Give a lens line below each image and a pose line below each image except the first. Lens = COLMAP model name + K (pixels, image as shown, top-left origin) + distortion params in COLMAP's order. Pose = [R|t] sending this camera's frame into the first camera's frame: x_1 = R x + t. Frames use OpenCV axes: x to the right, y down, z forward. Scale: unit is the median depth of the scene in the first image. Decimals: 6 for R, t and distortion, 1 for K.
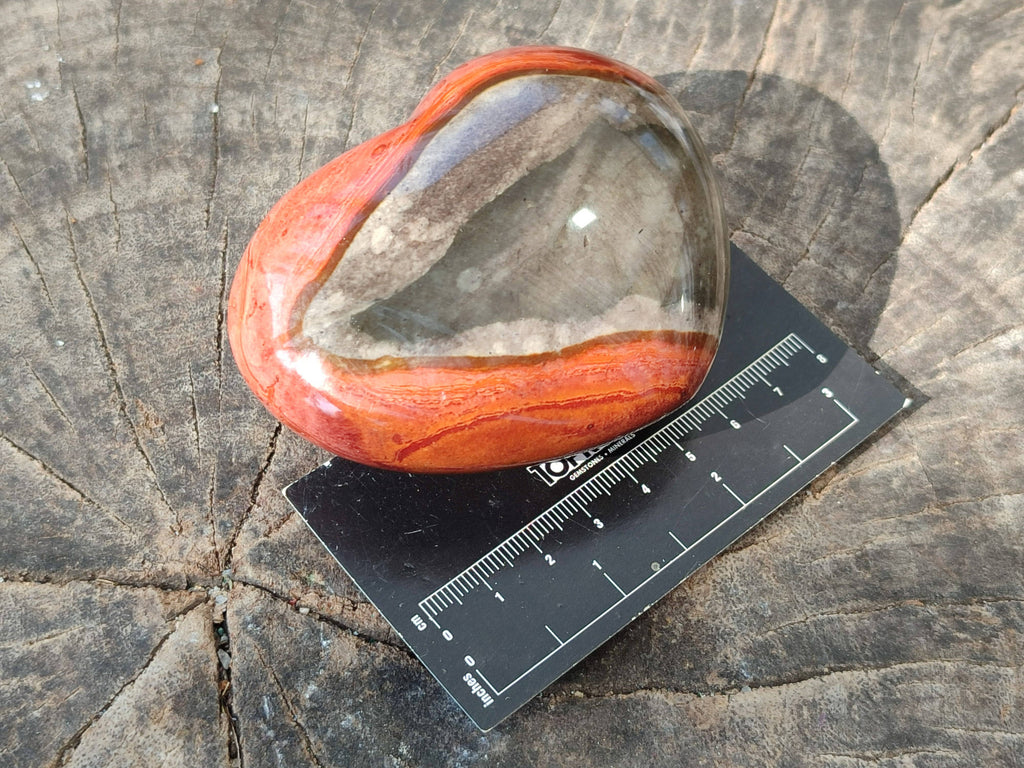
lens RADIAL K [[1543.5, 0, 512.0], [0, 1543.5, 384.0], [0, 0, 1]] dist [0.397321, -2.647137]
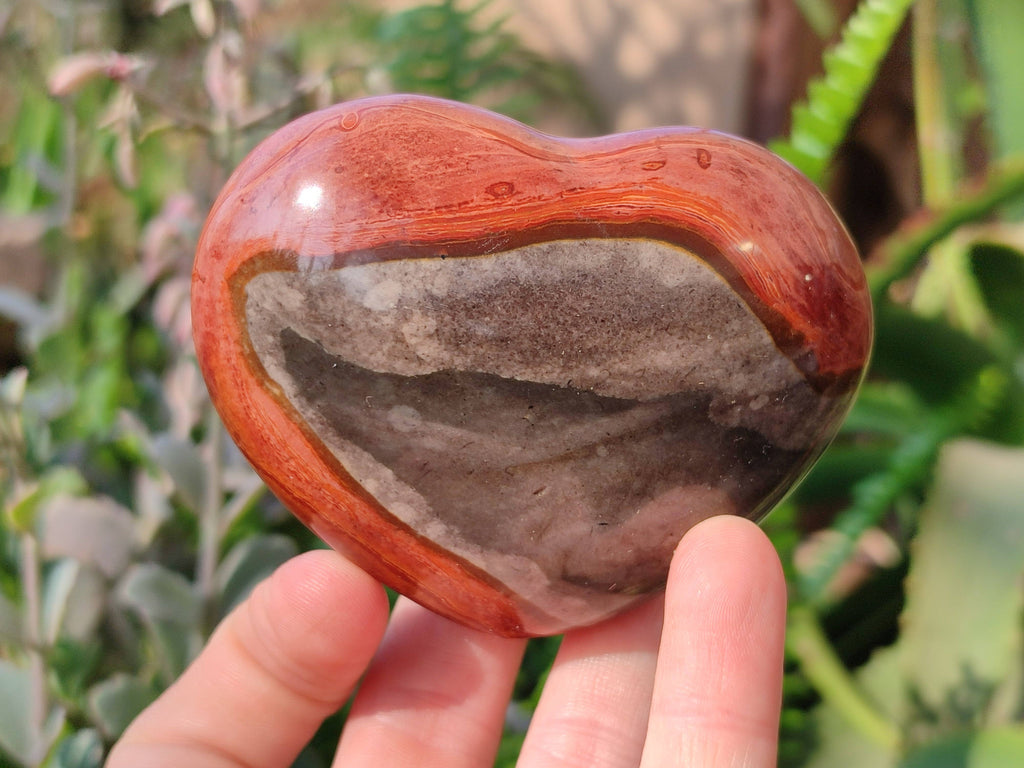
lens RADIAL K [[1543.5, 0, 512.0], [0, 1543.5, 384.0], [0, 0, 1]] dist [0.397321, -2.647137]
pose [[0.613704, 0.785273, 0.081931, -0.073471], [-0.680923, 0.473896, 0.558361, -0.570774], [0.399639, -0.398457, 0.825543, 0.343333]]
